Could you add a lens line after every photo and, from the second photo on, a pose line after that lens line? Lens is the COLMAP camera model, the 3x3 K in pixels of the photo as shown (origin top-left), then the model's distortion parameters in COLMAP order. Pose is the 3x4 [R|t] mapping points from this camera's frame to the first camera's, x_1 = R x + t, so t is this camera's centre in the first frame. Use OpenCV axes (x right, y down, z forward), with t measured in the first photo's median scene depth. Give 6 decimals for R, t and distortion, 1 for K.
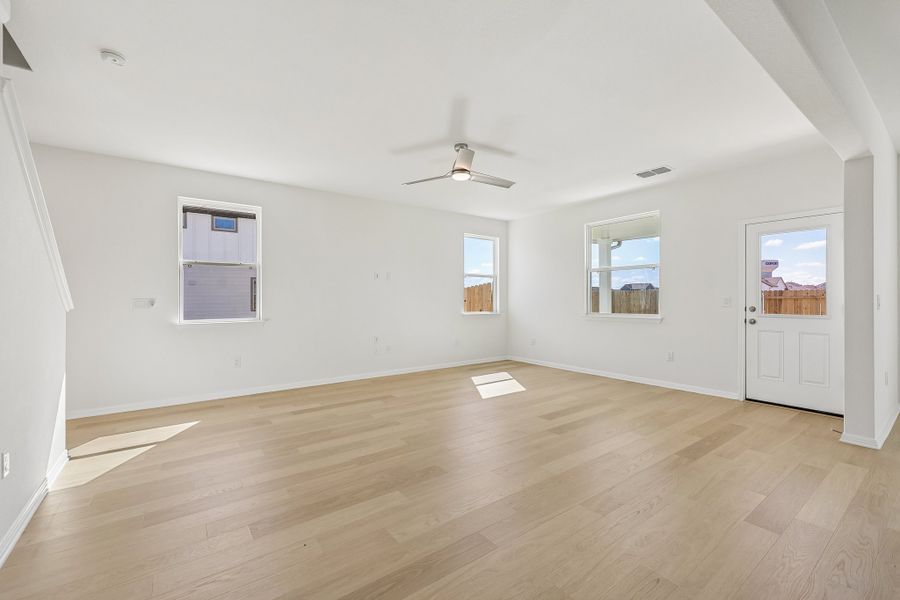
lens RADIAL K [[378.1, 0, 450.0], [0, 378.1, 300.0], [0, 0, 1]] dist [-0.001878, 0.000015]
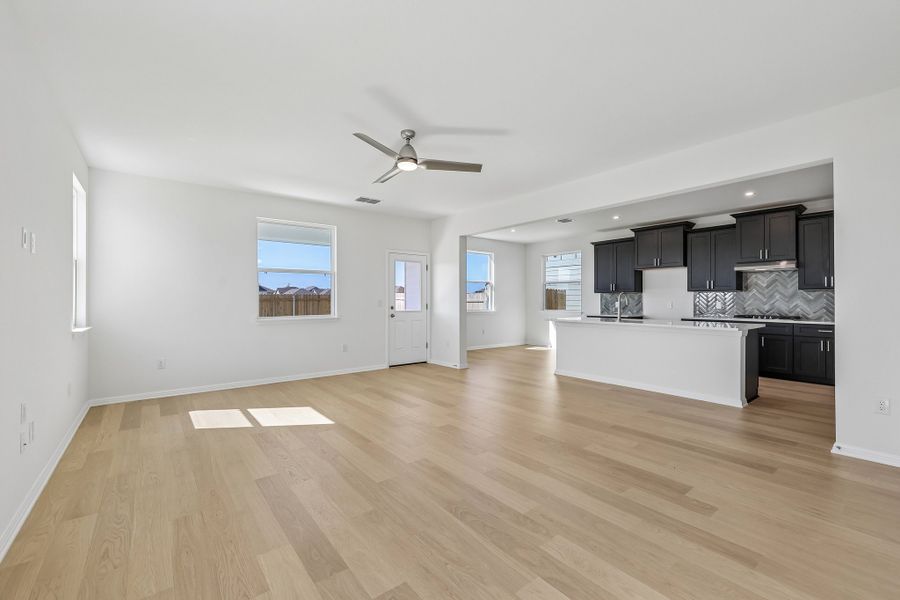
lens RADIAL K [[378.1, 0, 450.0], [0, 378.1, 300.0], [0, 0, 1]] dist [-0.001878, 0.000015]
pose [[-0.027079, 0.003211, 0.999628, -0.817059], [0.007240, 0.999969, -0.003016, -0.000654], [-0.999607, 0.007155, -0.027101, 0.854253]]
